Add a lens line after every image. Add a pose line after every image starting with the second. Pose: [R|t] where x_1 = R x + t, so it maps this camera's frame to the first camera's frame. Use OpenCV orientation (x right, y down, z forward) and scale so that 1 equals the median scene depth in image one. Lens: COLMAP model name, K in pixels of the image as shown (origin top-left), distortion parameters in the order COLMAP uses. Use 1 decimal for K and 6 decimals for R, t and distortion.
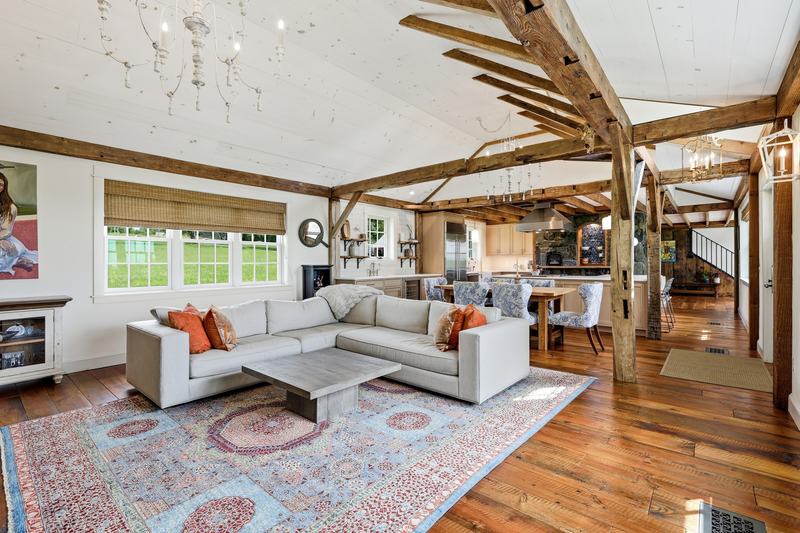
lens RADIAL K [[364.0, 0, 400.0], [0, 364.0, 266.5], [0, 0, 1]] dist [0.000424, 0.000003]
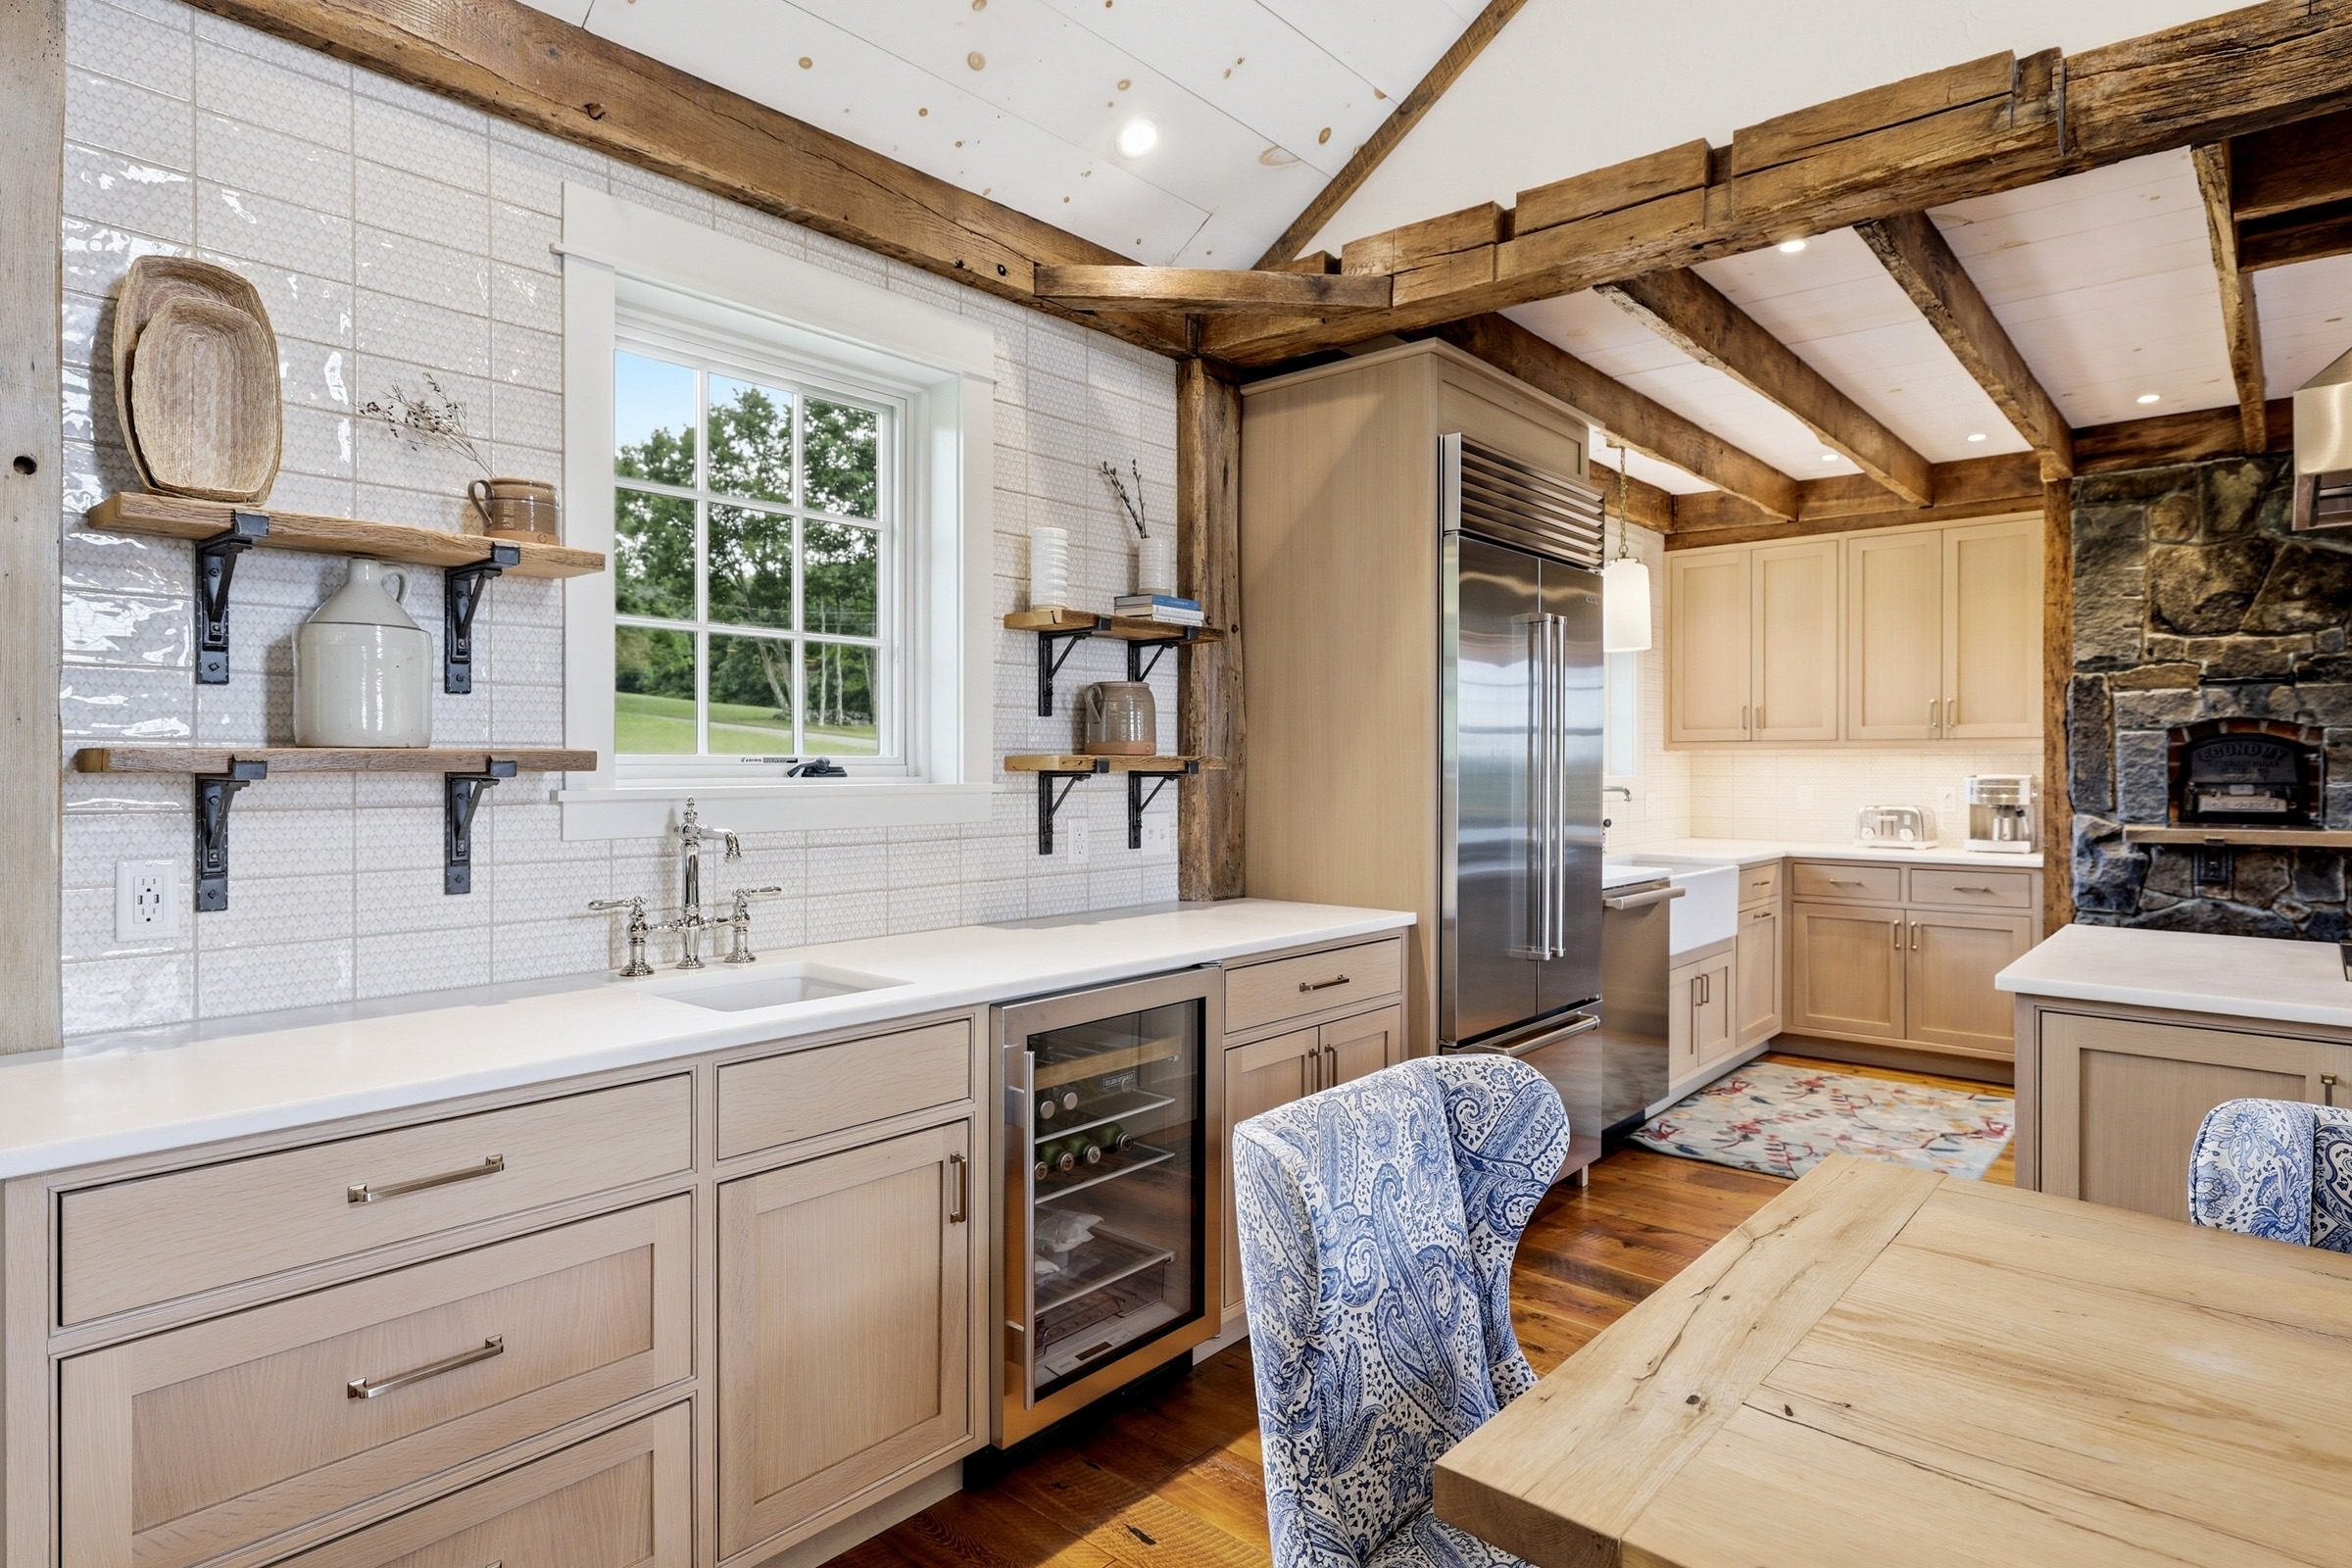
lens RADIAL K [[1292.9, 0, 1176.0], [0, 1292.9, 784.0], [0, 0, 1]] dist [-0.002017, -0.000242]
pose [[0.999958, 0.005120, -0.007624, 0.044742], [-0.005092, 0.999980, 0.003659, -0.019178], [0.007643, -0.003620, 0.999964, 0.601617]]
